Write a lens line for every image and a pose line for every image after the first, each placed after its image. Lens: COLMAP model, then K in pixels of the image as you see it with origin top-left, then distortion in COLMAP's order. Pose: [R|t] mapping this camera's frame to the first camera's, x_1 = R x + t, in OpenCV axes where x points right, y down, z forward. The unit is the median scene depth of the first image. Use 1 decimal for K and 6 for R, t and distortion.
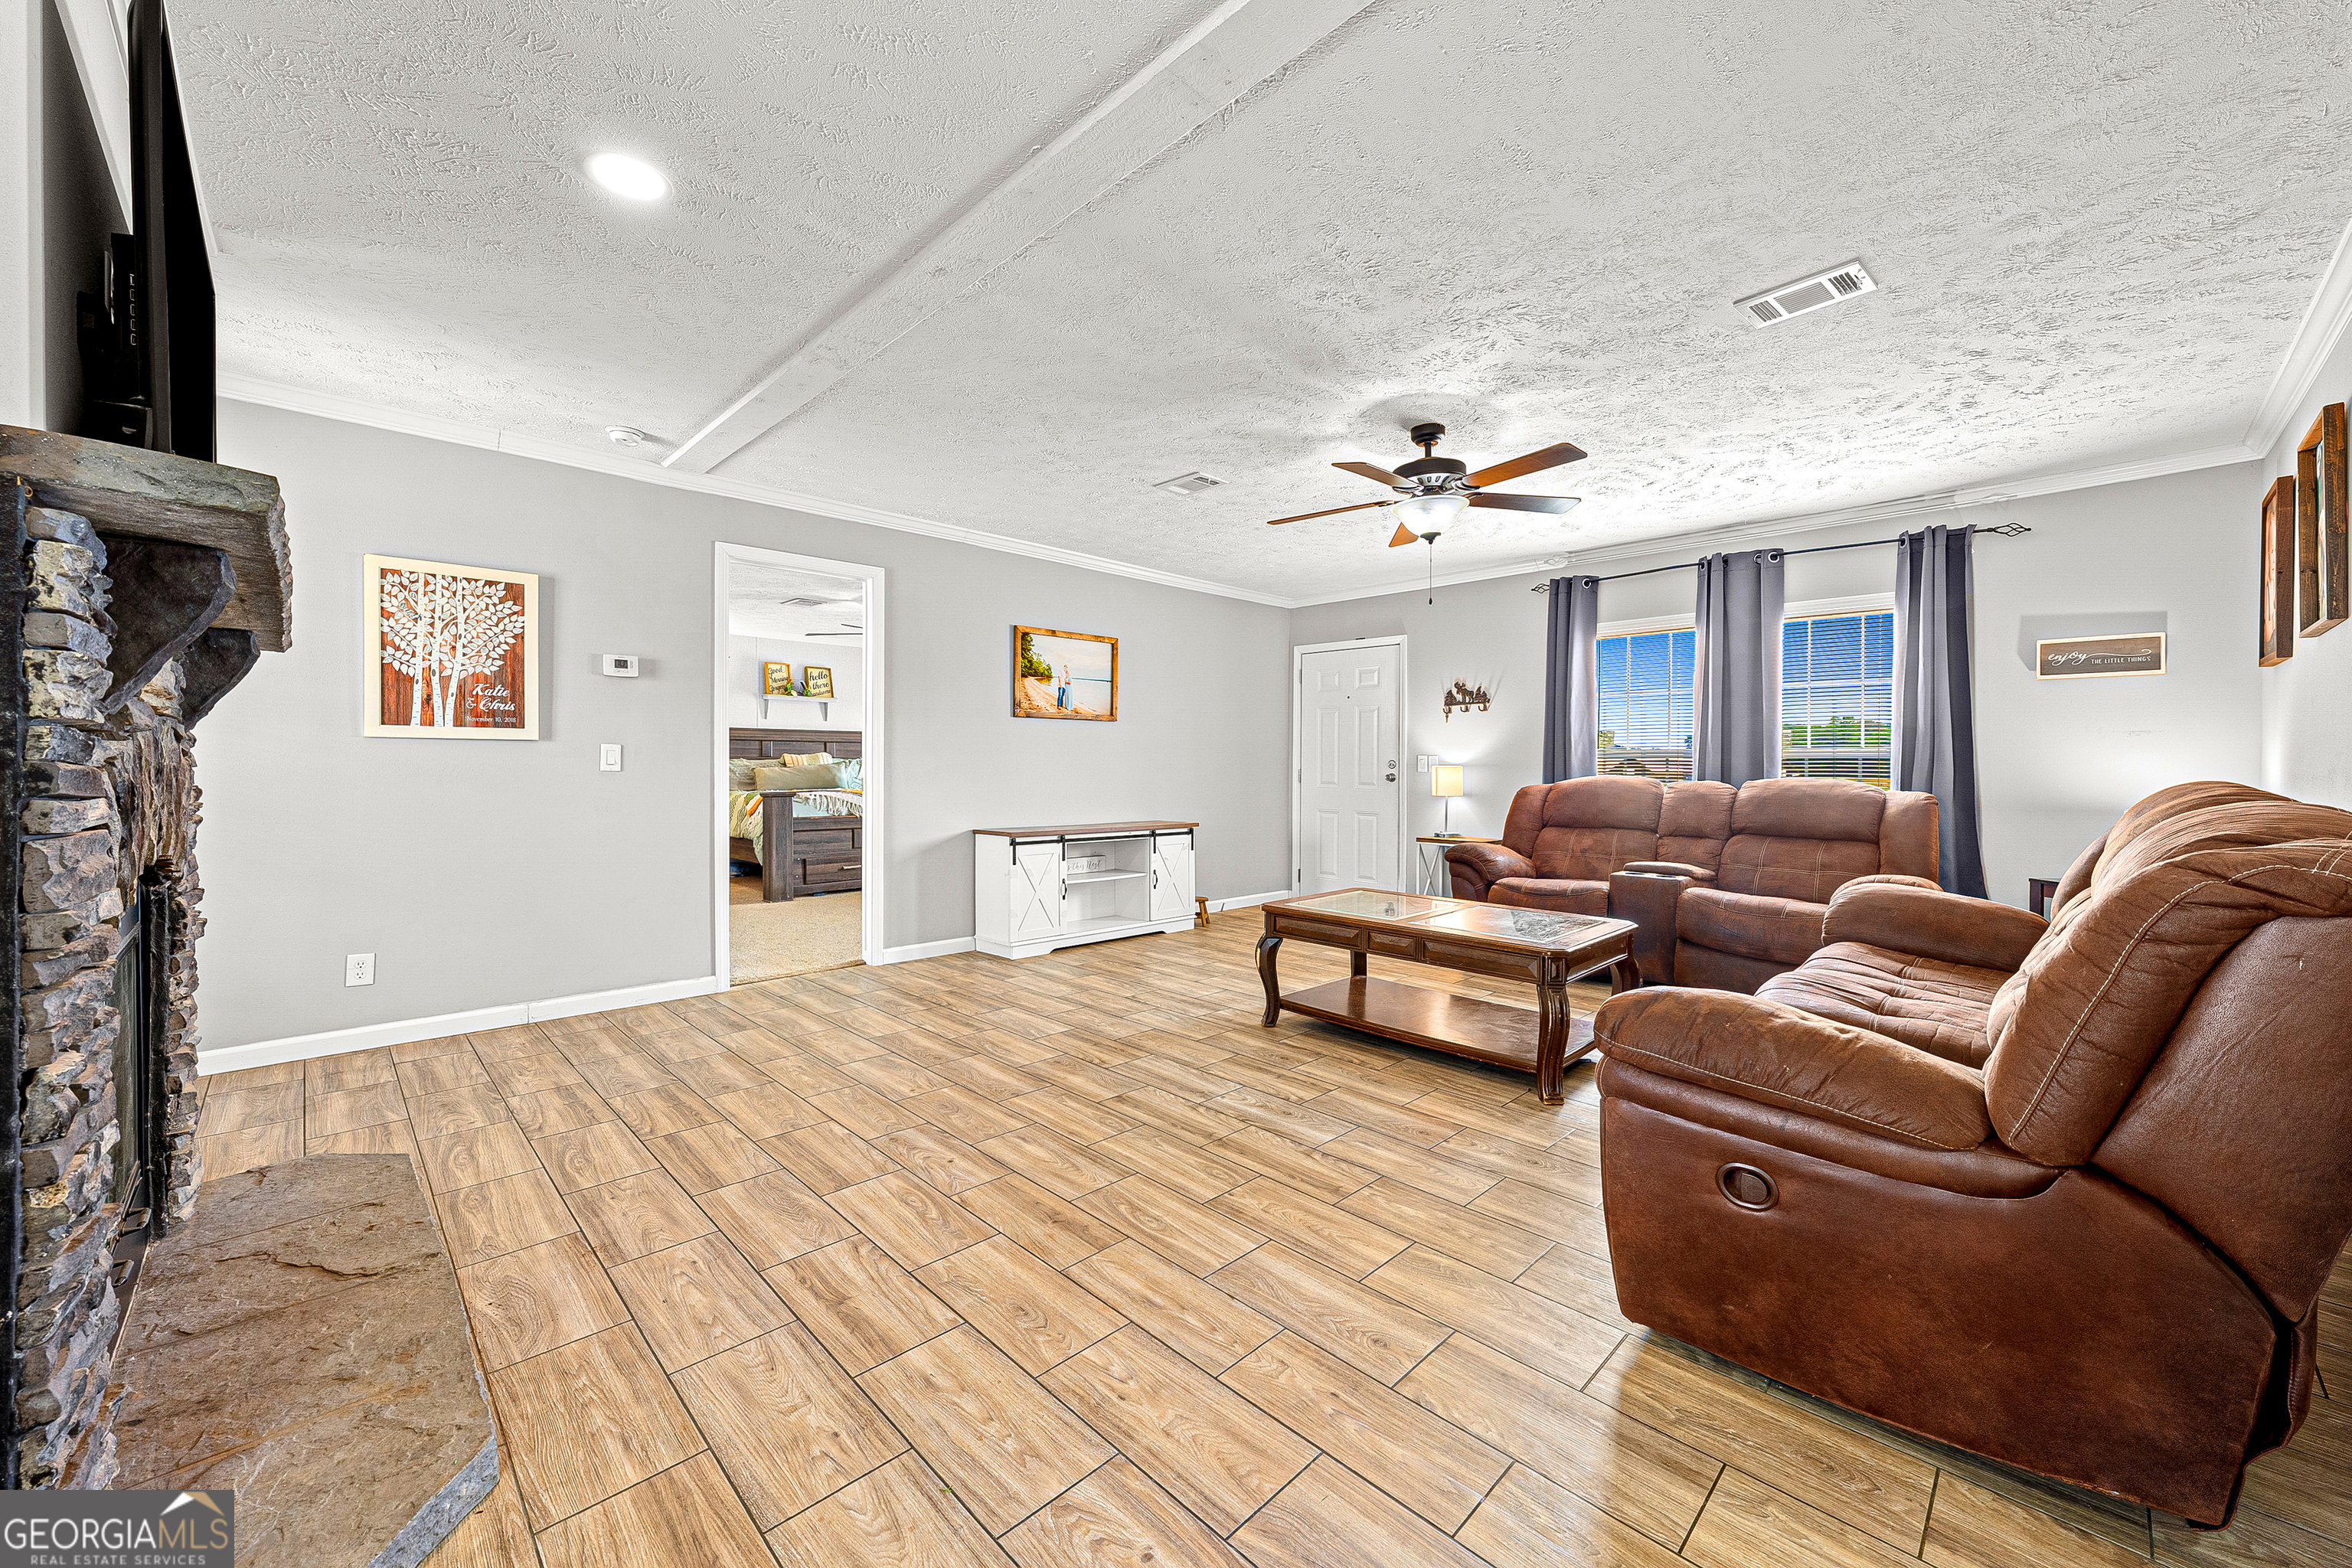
lens RADIAL K [[895.7, 0, 1174.1], [0, 895.7, 776.6], [0, 0, 1]] dist [-0.001721, -0.000050]
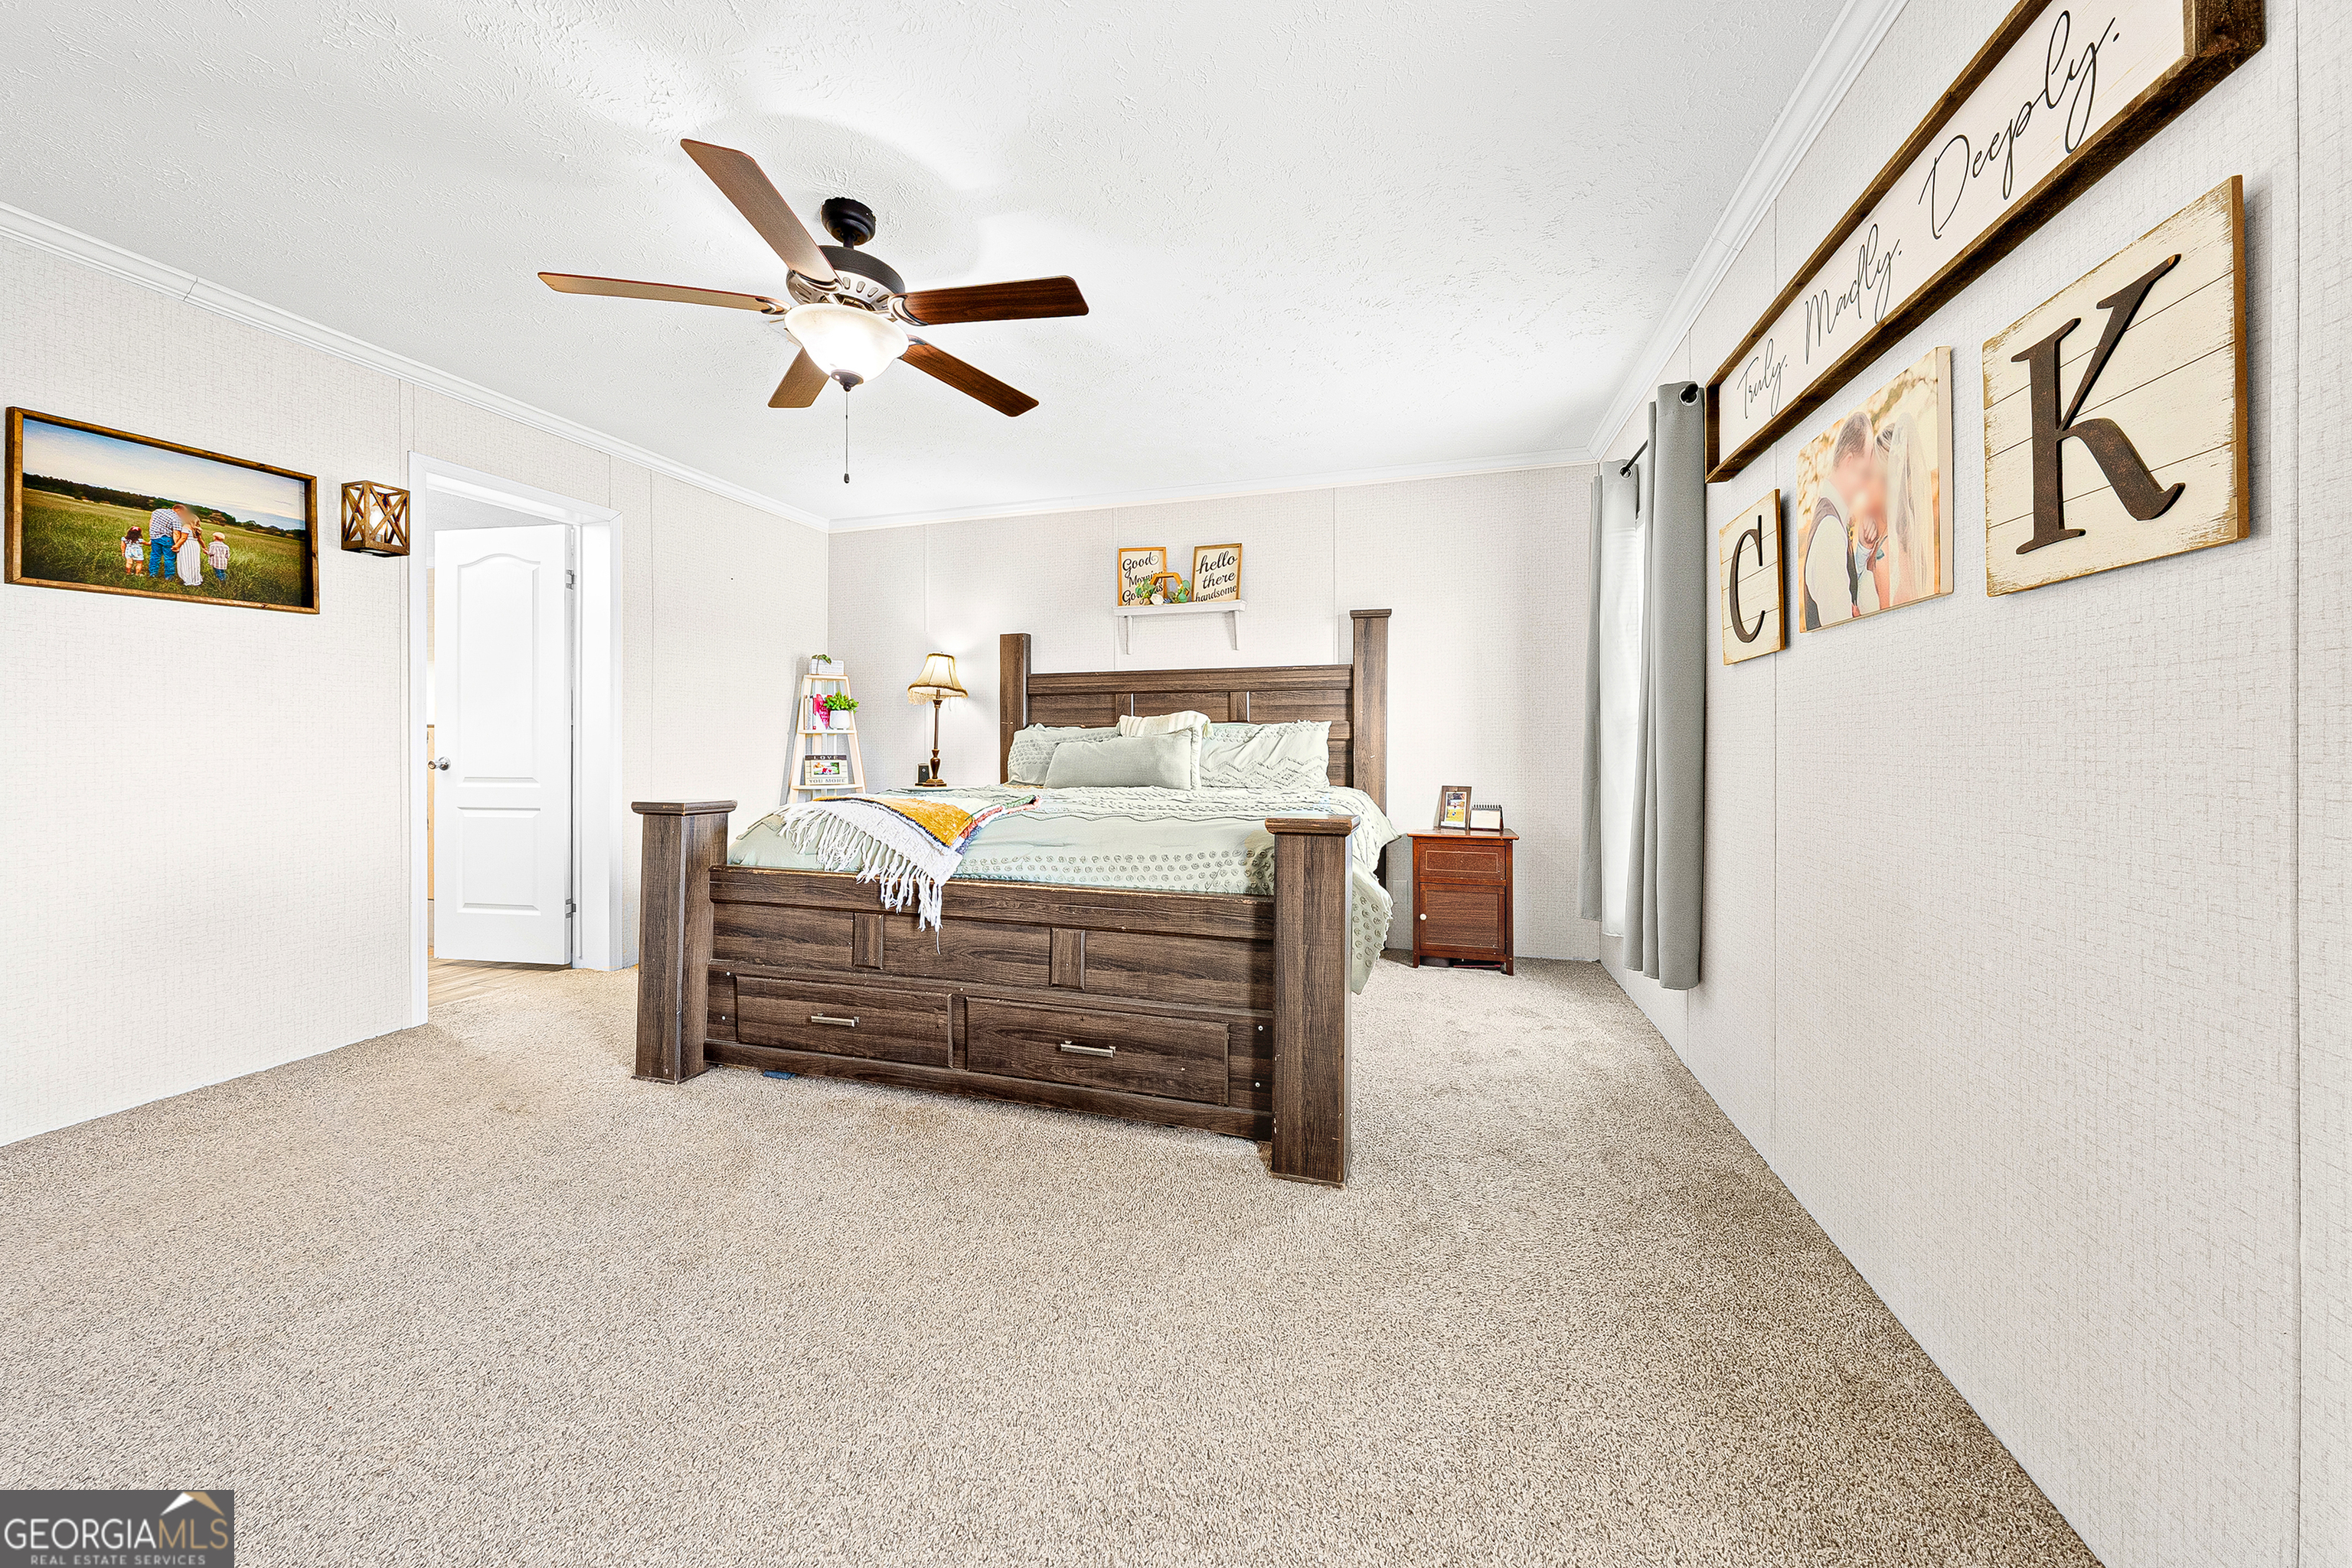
lens RADIAL K [[803.2, 0, 1168.3], [0, 803.2, 739.4], [0, 0, 1]] dist [-0.002592, -0.000167]
pose [[0.482369, -0.003129, -0.875963, -0.033914], [-0.010447, 0.999902, -0.009324, -0.019156], [0.875906, 0.013649, 0.482289, 2.024234]]
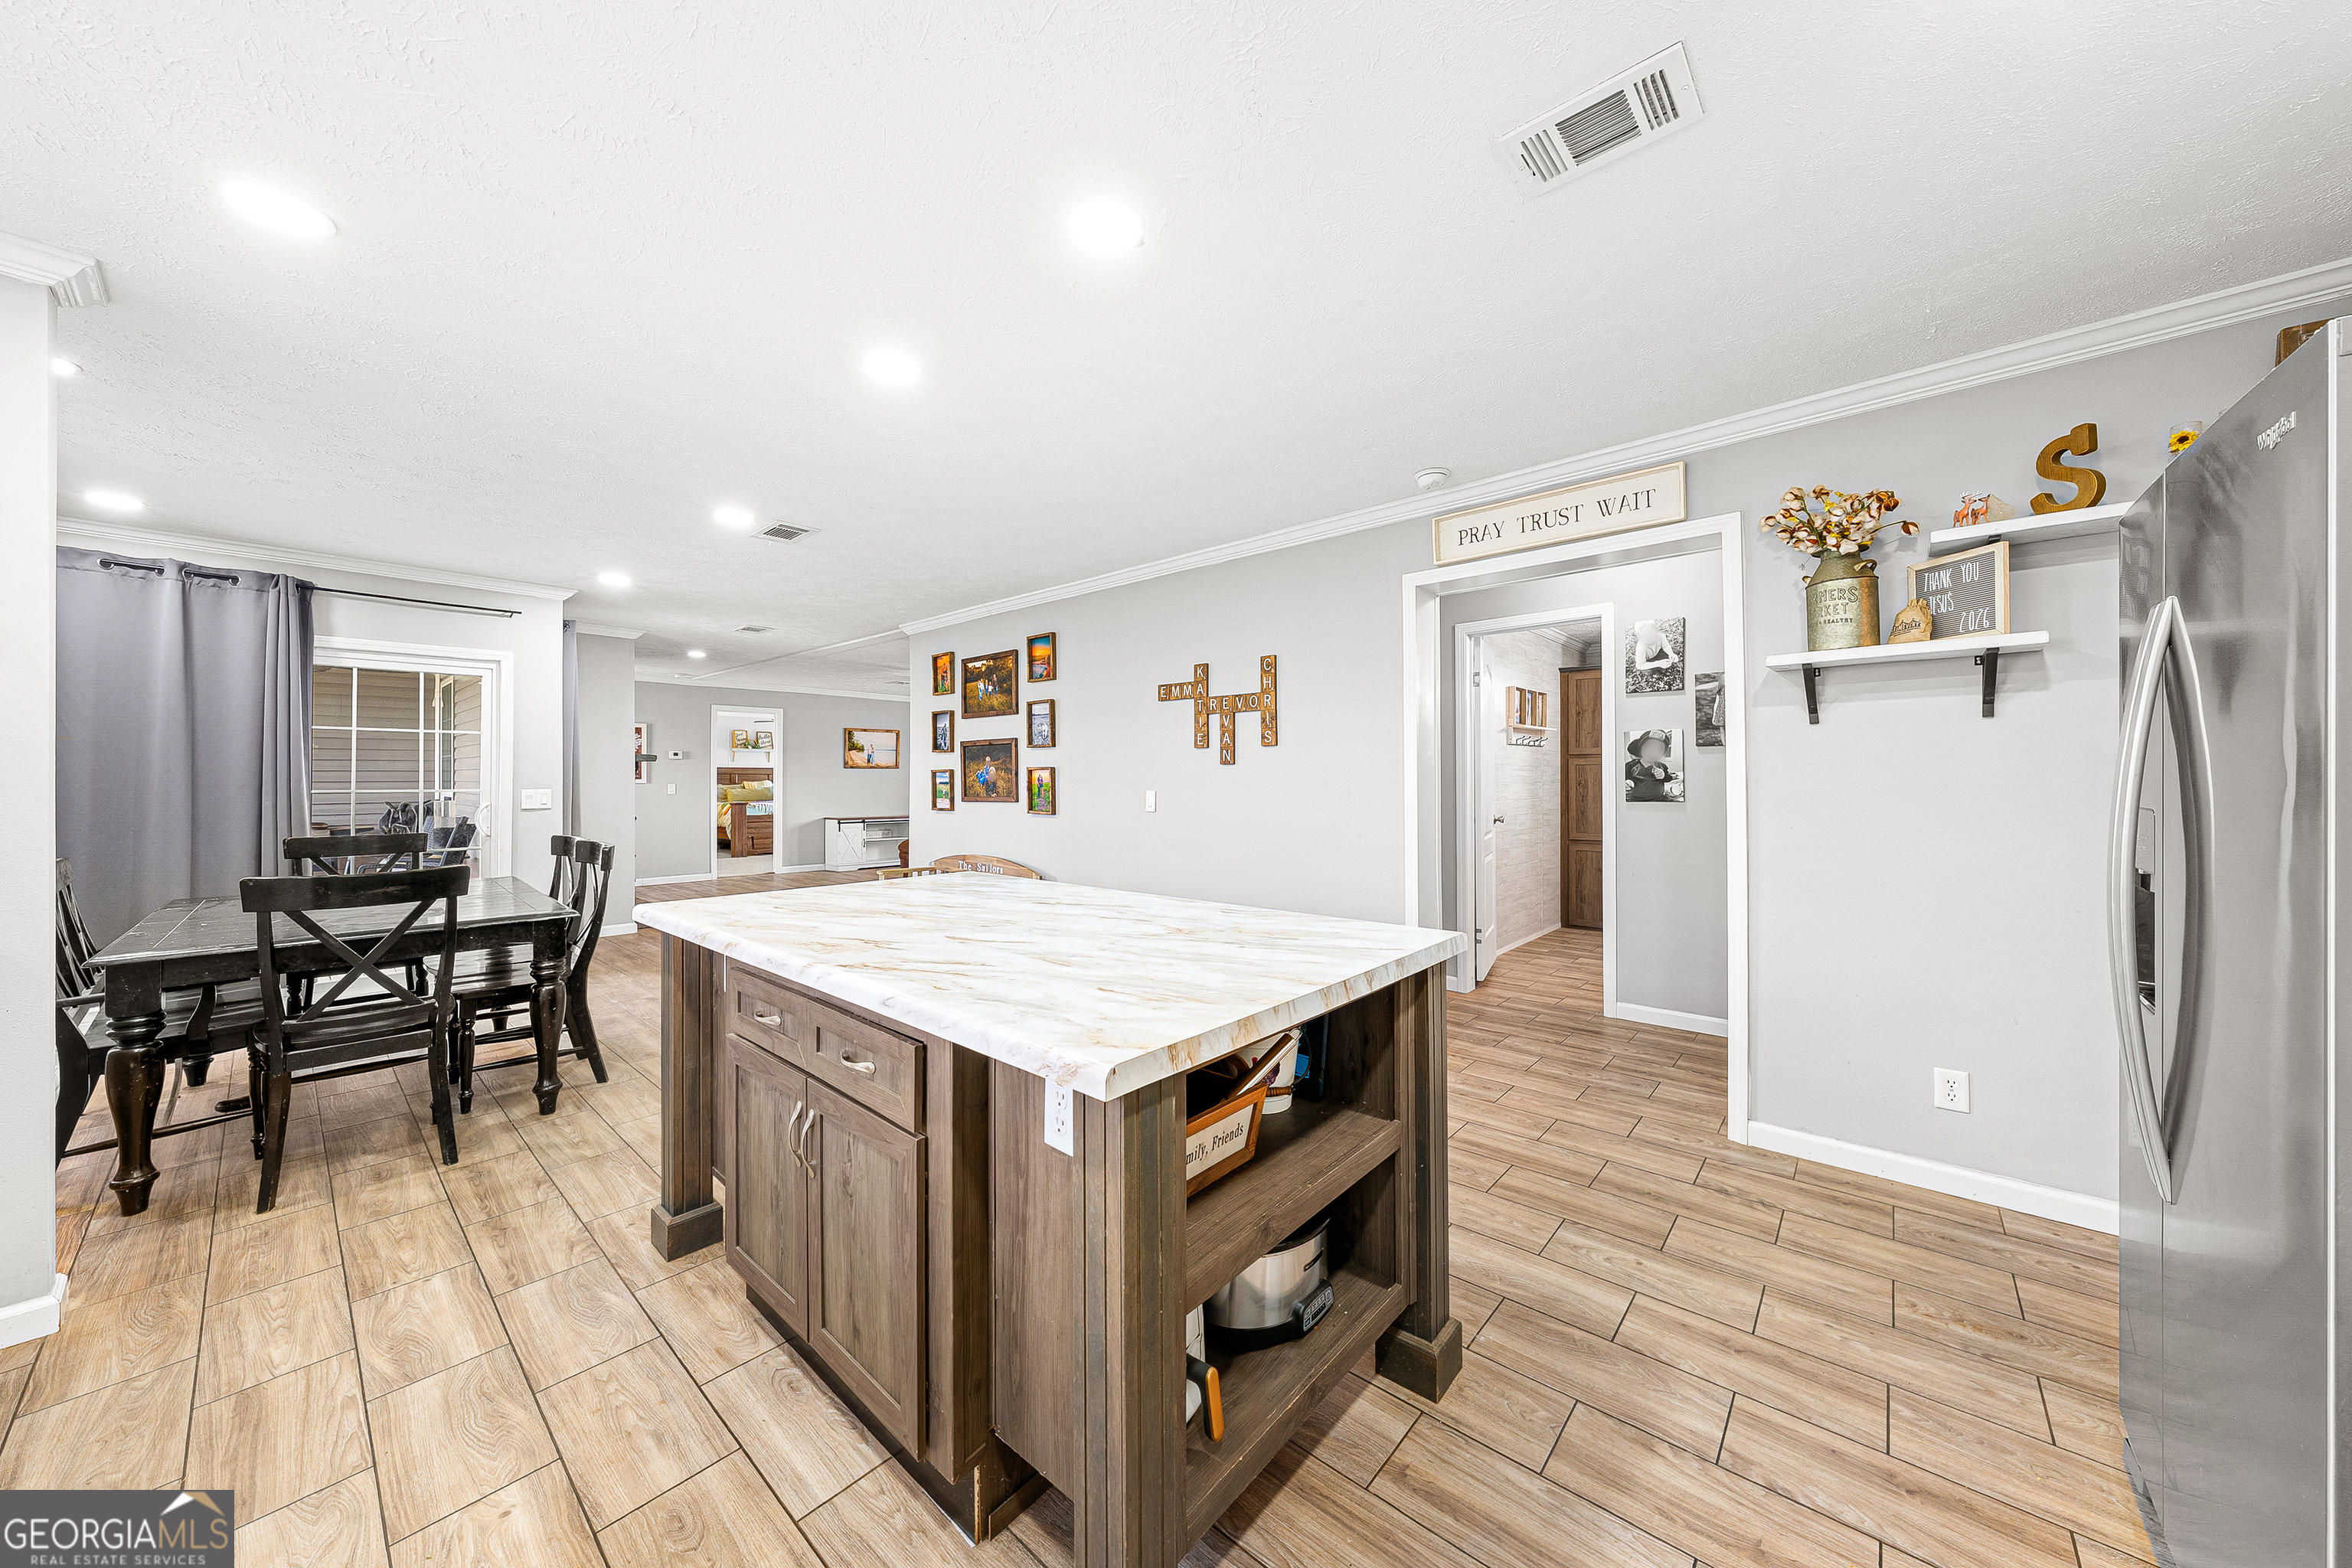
lens RADIAL K [[803.2, 0, 1177.0], [0, 803.2, 776.7], [0, 0, 1]] dist [-0.002592, -0.000167]
pose [[0.997407, -0.005037, 0.071786, 0.807026], [0.006077, 0.999880, -0.014271, -0.016948], [-0.071705, 0.014670, 0.997318, -1.711966]]
